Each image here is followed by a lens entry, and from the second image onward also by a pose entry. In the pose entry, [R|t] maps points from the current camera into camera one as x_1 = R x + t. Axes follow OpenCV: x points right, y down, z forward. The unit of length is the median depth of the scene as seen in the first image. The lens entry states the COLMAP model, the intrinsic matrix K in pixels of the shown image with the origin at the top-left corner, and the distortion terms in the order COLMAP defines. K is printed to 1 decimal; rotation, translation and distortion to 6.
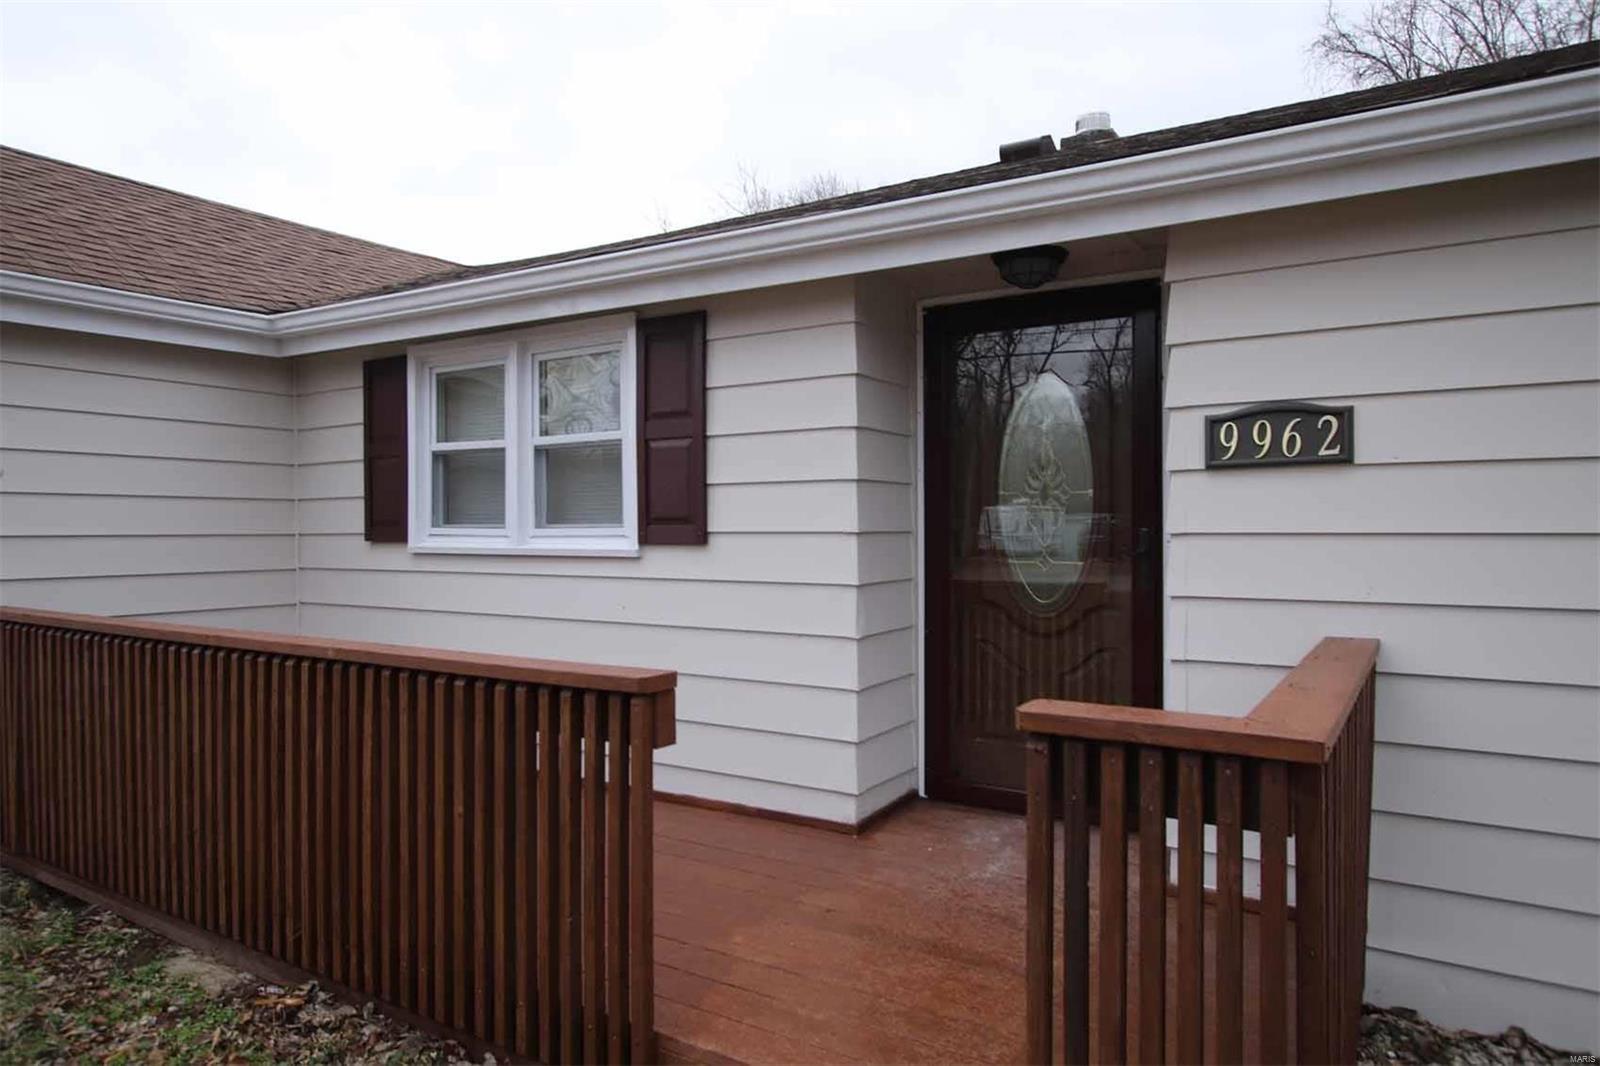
lens RADIAL K [[782.0, 0, 800.0], [0, 782.0, 533.0], [0, 0, 1]] dist [-0.001969, -0.000094]
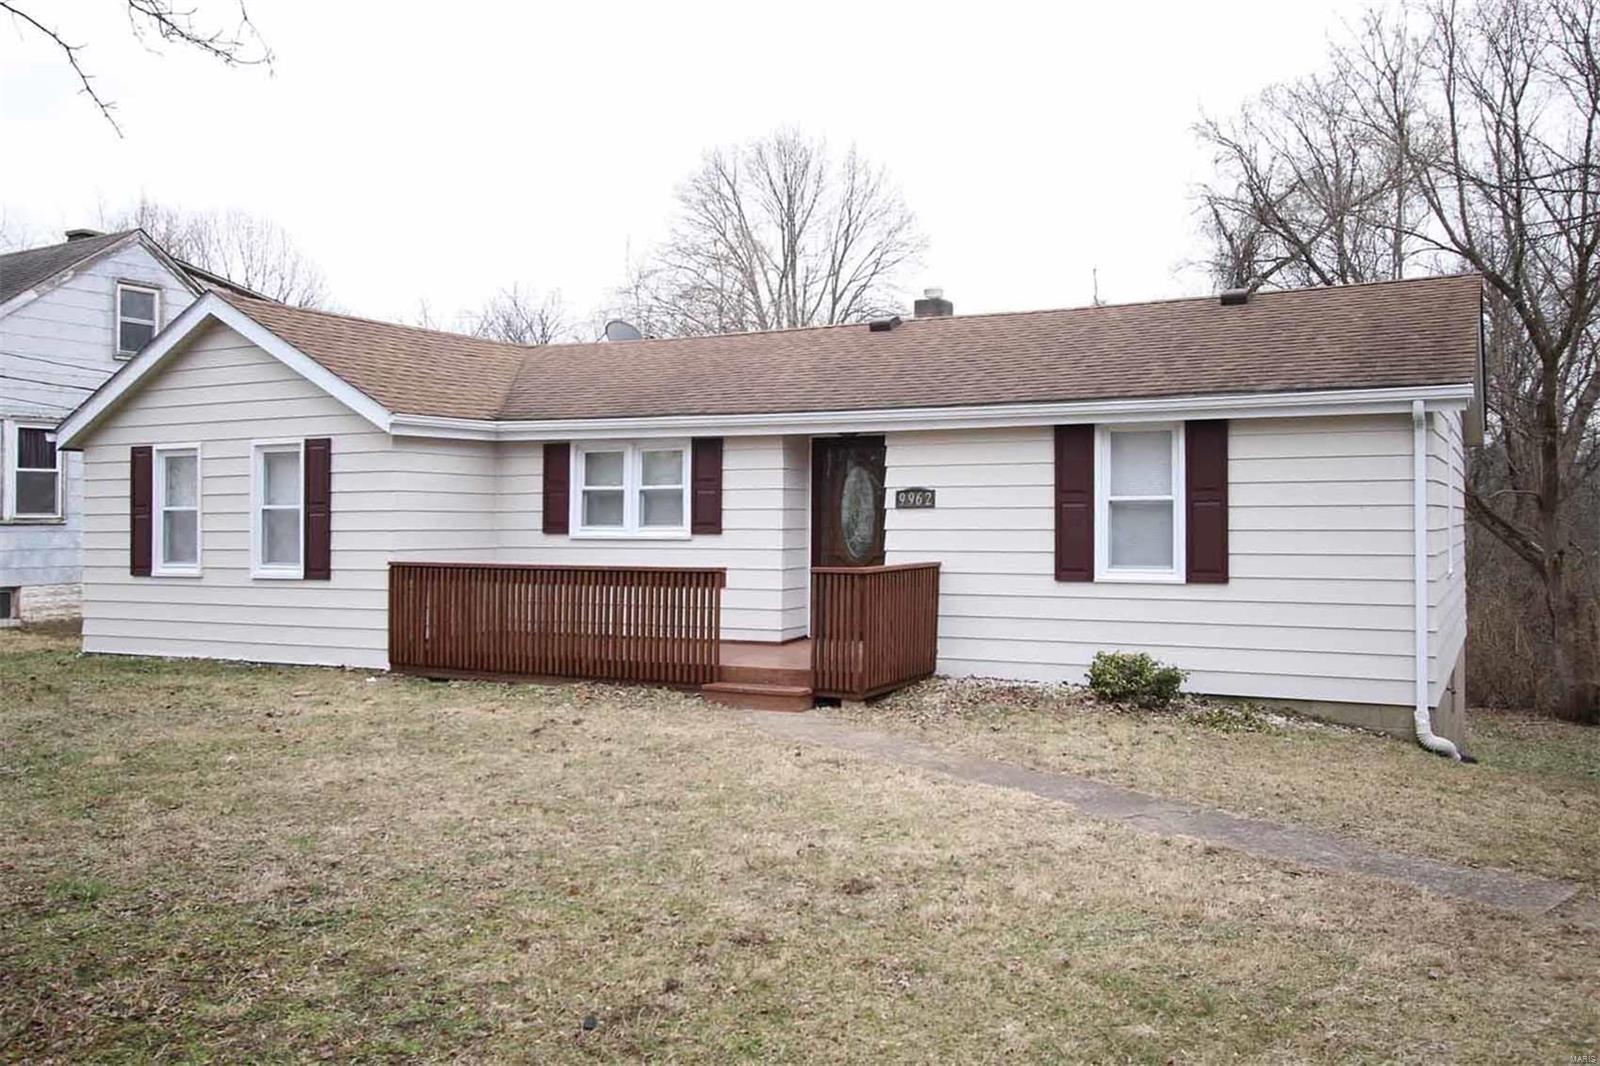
lens RADIAL K [[1161.9, 0, 800.0], [0, 1161.9, 533.0], [0, 0, 1]] dist [0.027128, 0.000722]
pose [[0.998105, 0.006400, 0.061197, -0.094194], [-0.005848, 0.999941, -0.009198, 0.043120], [-0.061252, 0.008823, 0.998083, -2.553633]]
